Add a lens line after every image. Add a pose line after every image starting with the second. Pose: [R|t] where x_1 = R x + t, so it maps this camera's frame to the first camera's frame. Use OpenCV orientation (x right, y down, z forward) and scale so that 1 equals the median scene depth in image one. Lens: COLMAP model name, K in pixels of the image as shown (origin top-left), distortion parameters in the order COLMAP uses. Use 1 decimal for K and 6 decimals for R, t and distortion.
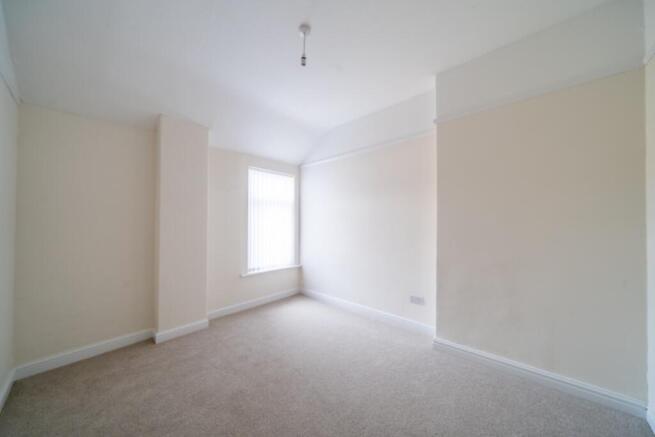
lens RADIAL K [[227.6, 0, 324.7], [0, 227.6, 223.2], [0, 0, 1]] dist [-0.001773, -0.000209]
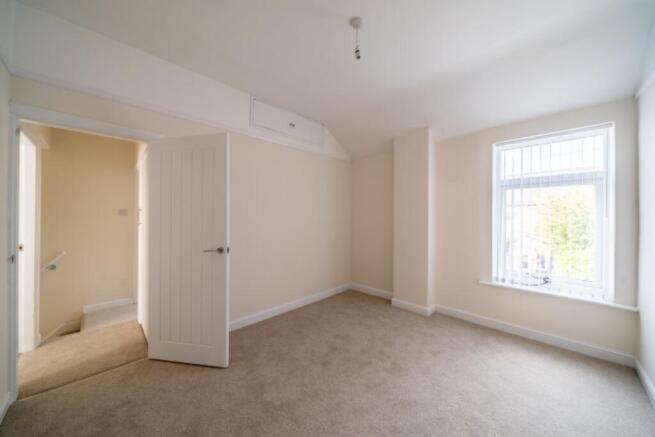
lens RADIAL K [[227.6, 0, 329.1], [0, 227.6, 216.7], [0, 0, 1]] dist [-0.001773, -0.000209]
pose [[-0.053113, -0.000311, -0.998588, 0.596359], [0.007099, 0.999975, -0.000689, -0.007904], [0.998563, -0.007126, -0.053110, 0.631978]]
